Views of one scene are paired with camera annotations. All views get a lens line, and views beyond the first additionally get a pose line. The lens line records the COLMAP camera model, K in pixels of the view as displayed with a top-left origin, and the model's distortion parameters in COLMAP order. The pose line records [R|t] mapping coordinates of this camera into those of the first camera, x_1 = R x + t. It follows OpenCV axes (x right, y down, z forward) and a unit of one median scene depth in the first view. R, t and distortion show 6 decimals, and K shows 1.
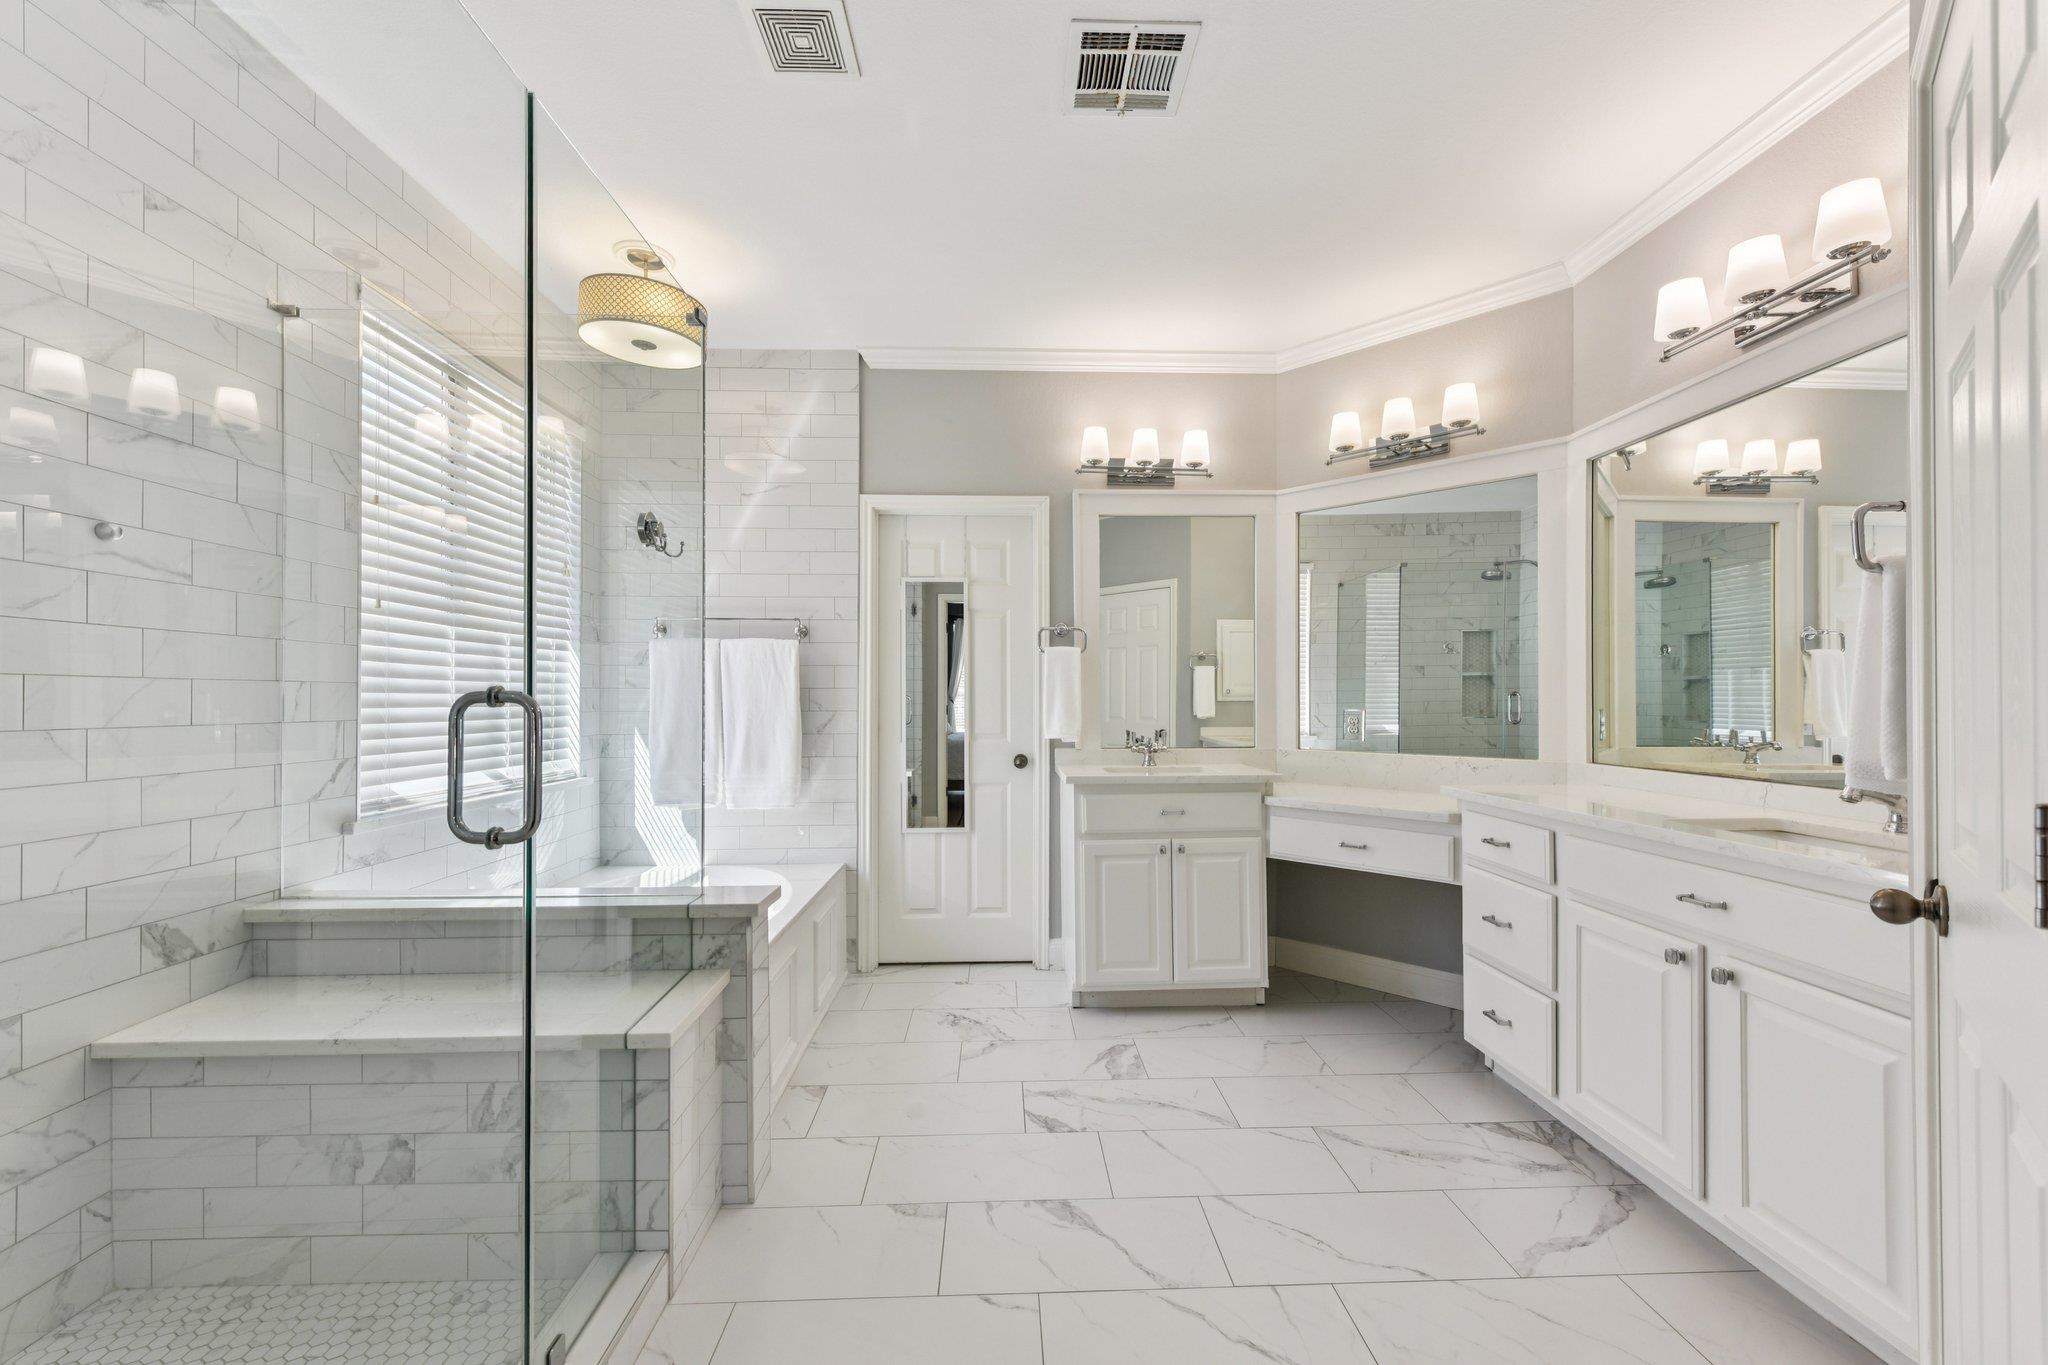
lens RADIAL K [[803.4, 0, 1035.2], [0, 803.4, 693.5], [0, 0, 1]] dist [0.002539, -0.000220]
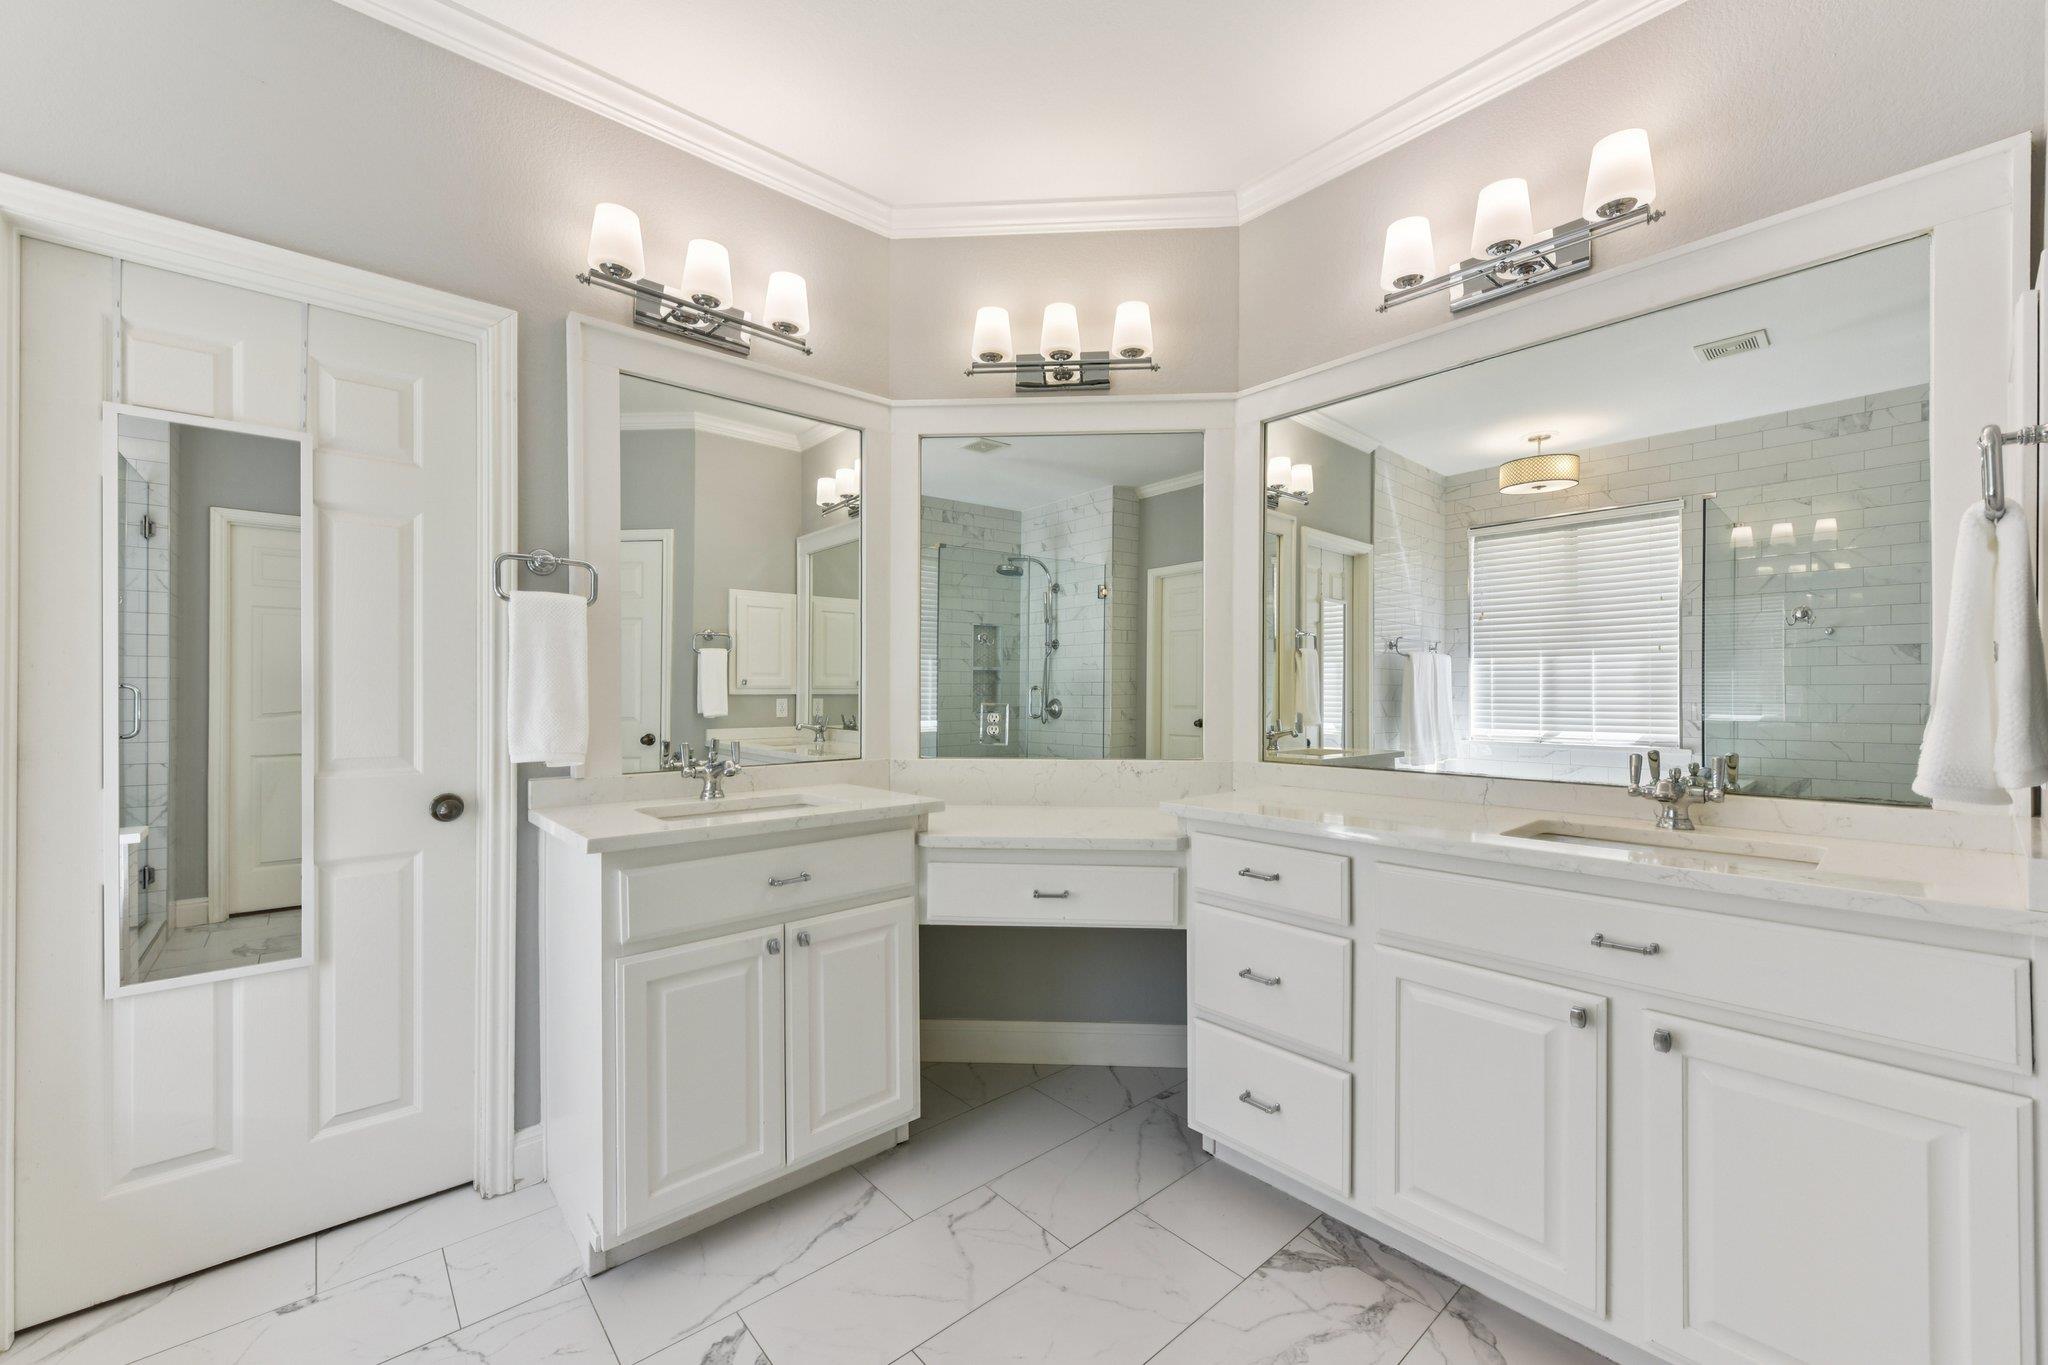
lens RADIAL K [[803.4, 0, 1035.2], [0, 803.4, 693.5], [0, 0, 1]] dist [0.002539, -0.000220]
pose [[0.776329, 0.002086, 0.630325, -0.060909], [-0.004928, 0.999984, 0.002760, 0.008573], [-0.630309, -0.005248, 0.776327, 0.423520]]
